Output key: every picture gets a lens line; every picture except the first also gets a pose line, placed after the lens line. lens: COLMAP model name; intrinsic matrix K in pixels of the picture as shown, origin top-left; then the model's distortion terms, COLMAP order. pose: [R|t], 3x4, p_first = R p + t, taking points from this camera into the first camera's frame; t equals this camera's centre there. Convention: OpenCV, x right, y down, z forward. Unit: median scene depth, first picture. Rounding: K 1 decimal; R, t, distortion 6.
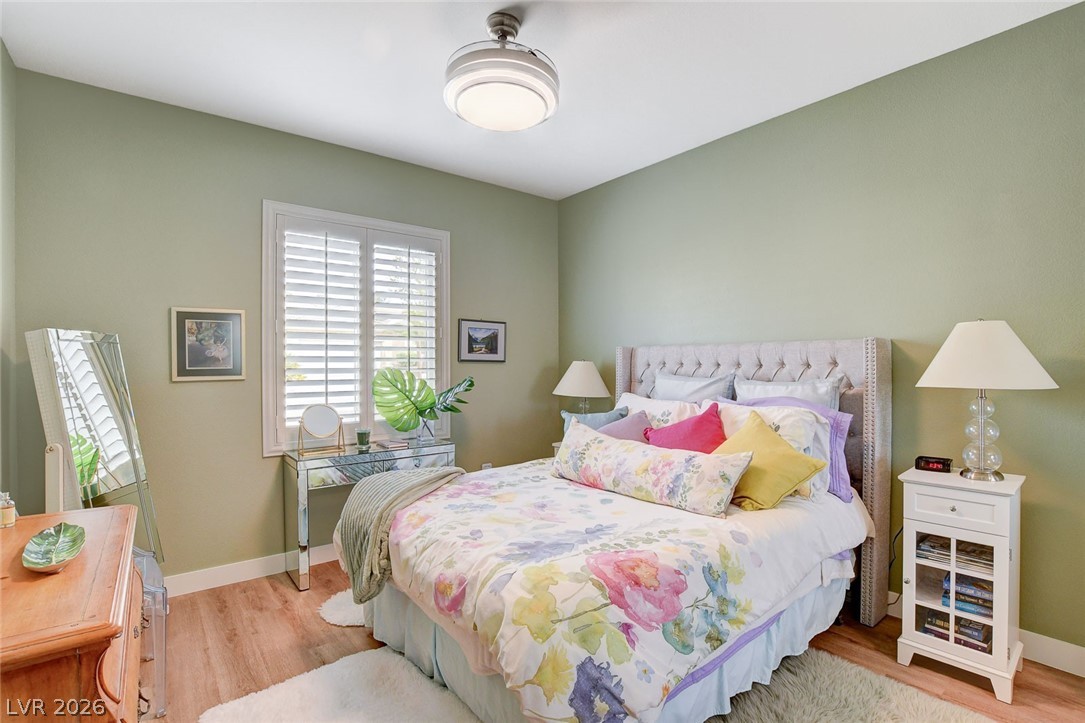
lens RADIAL K [[514.4, 0, 549.4], [0, 514.4, 363.0], [0, 0, 1]] dist [-0.028963, 0.001441]
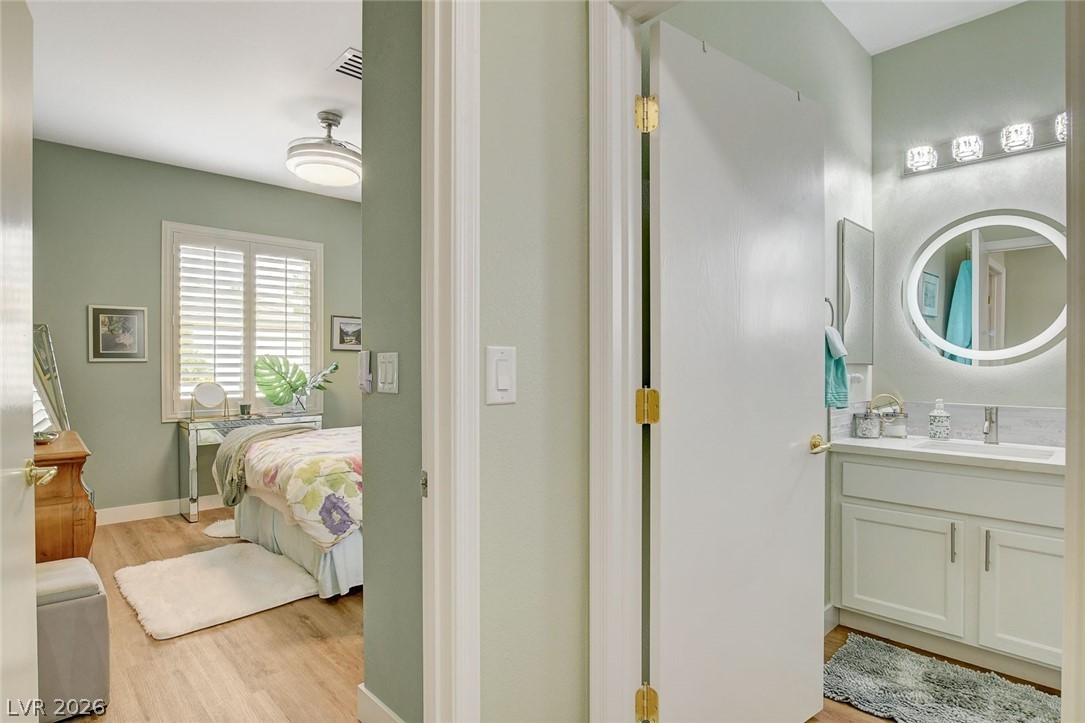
lens RADIAL K [[590.9, 0, 554.6], [0, 590.9, 364.6], [0, 0, 1]] dist [-0.023573, 0.000498]
pose [[0.997250, 0.003490, 0.074024, 0.310456], [-0.003486, 0.999994, -0.000184, 0.036242], [-0.074024, -0.000074, 0.997256, -0.533241]]
